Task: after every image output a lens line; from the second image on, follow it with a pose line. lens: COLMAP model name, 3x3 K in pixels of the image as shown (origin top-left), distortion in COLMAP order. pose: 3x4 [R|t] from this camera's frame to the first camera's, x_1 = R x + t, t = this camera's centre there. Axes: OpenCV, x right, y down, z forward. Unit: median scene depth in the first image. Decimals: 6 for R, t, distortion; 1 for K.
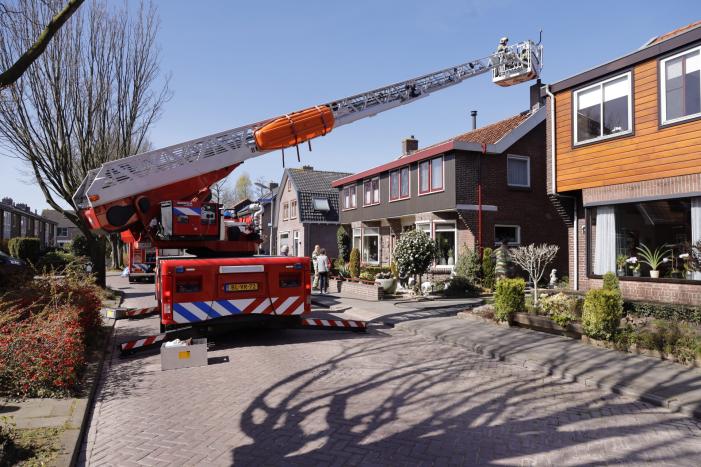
lens RADIAL K [[461.5, 0, 354.4], [0, 461.5, 234.5], [0, 0, 1]] dist [-0.003058, -0.001852]
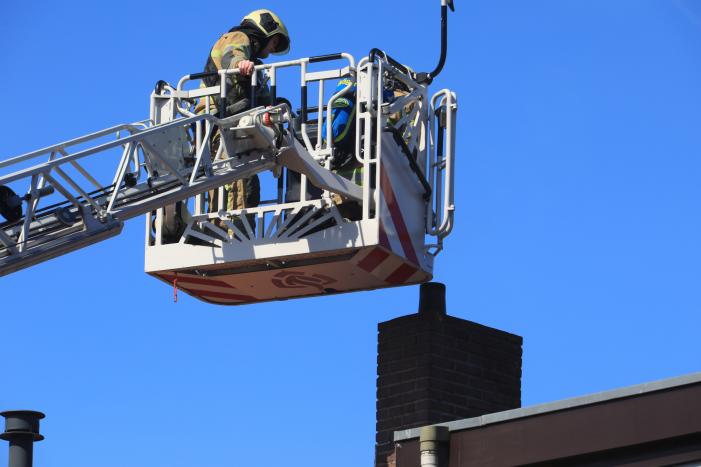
lens RADIAL K [[4266.2, 0, 351.0], [0, 4266.2, 232.5], [0, 0, 1]] dist [0.368886, 0.000000]
pose [[0.945557, 0.104211, 0.308323, -0.107007], [-0.028787, 0.970418, -0.239708, -0.015418], [-0.324182, 0.217782, 0.920585, -0.482518]]
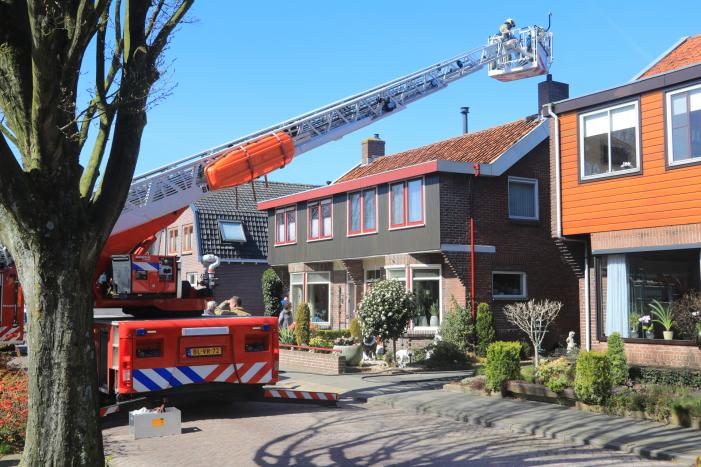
lens RADIAL K [[819.9, 0, 344.0], [0, 819.9, 221.5], [0, 0, 1]] dist [-0.003798, 0.000000]
pose [[0.995093, 0.008292, 0.098598, -0.088971], [-0.002055, 0.997999, -0.063192, -0.024613], [-0.098925, 0.062680, 0.993119, -0.407909]]
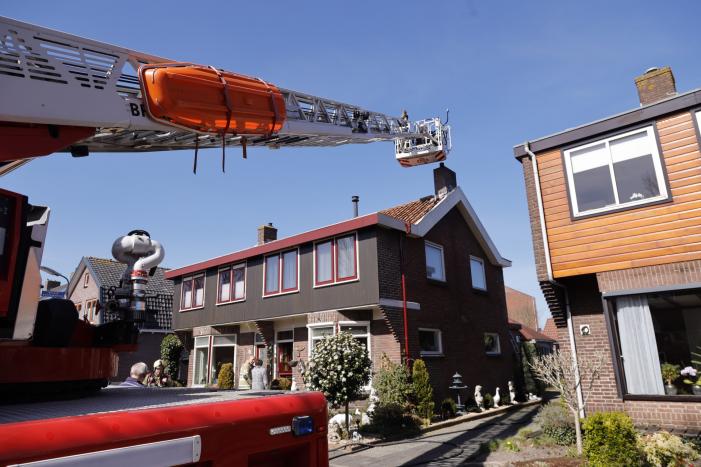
lens RADIAL K [[461.5, 0, 350.7], [0, 461.5, 236.4], [0, 0, 1]] dist [-0.003058, -0.001852]
pose [[0.915119, 0.085331, 0.394050, -0.155745], [0.010206, 0.972131, -0.234217, 0.012626], [-0.403054, 0.218358, 0.888745, 0.476077]]
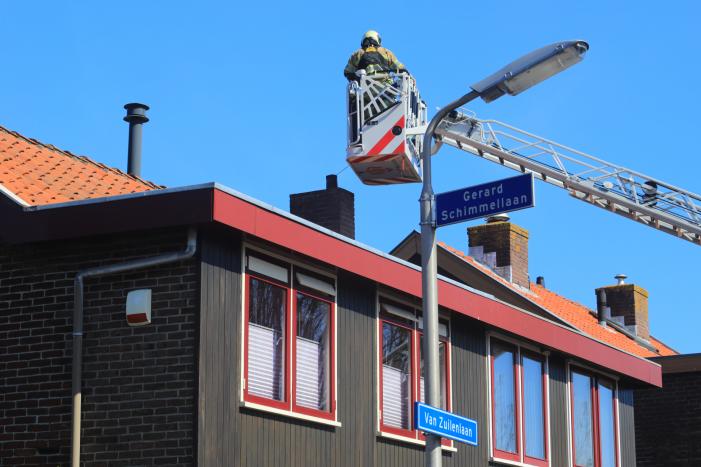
lens RADIAL K [[1733.4, 0, 350.0], [0, 1733.4, 233.3], [0, 0, 1]] dist [-0.302797, 0.000000]
pose [[-0.601112, 0.183663, 0.777774, -0.998425], [-0.018436, 0.969787, -0.243254, 0.055007], [-0.798952, -0.160562, -0.579565, 2.731425]]
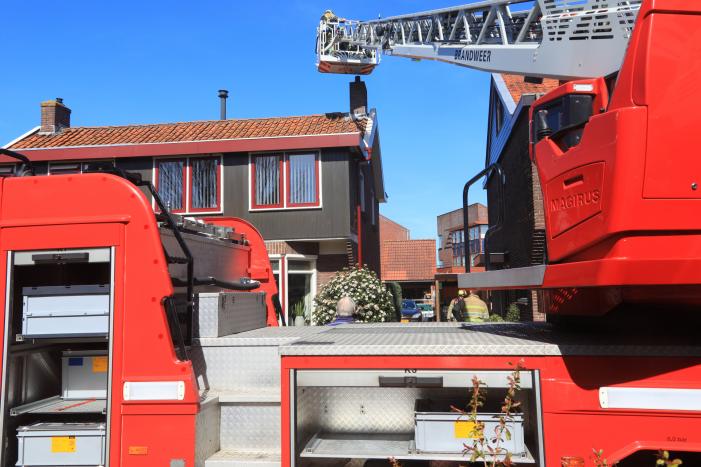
lens RADIAL K [[601.1, 0, 351.9], [0, 601.1, 233.6], [0, 0, 1]] dist [0.048117, -0.001685]
pose [[0.541897, 0.080513, 0.836579, -0.642204], [-0.010242, 0.995960, -0.089217, 0.015877], [-0.840382, 0.039779, 0.540532, 0.741031]]
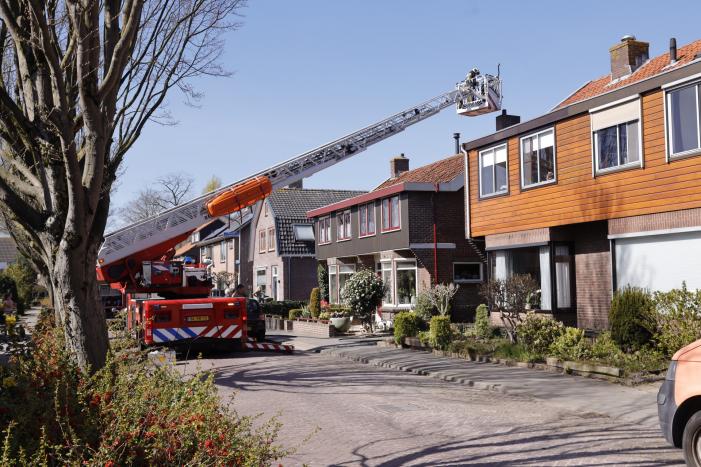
lens RADIAL K [[763.0, 0, 355.2], [0, 763.0, 232.4], [0, 0, 1]] dist [-0.005873, 0.000000]
pose [[0.998103, -0.023019, -0.057097, 0.267093], [0.020821, 0.999031, -0.038785, -0.036901], [0.057934, 0.037523, 0.997615, -0.933018]]
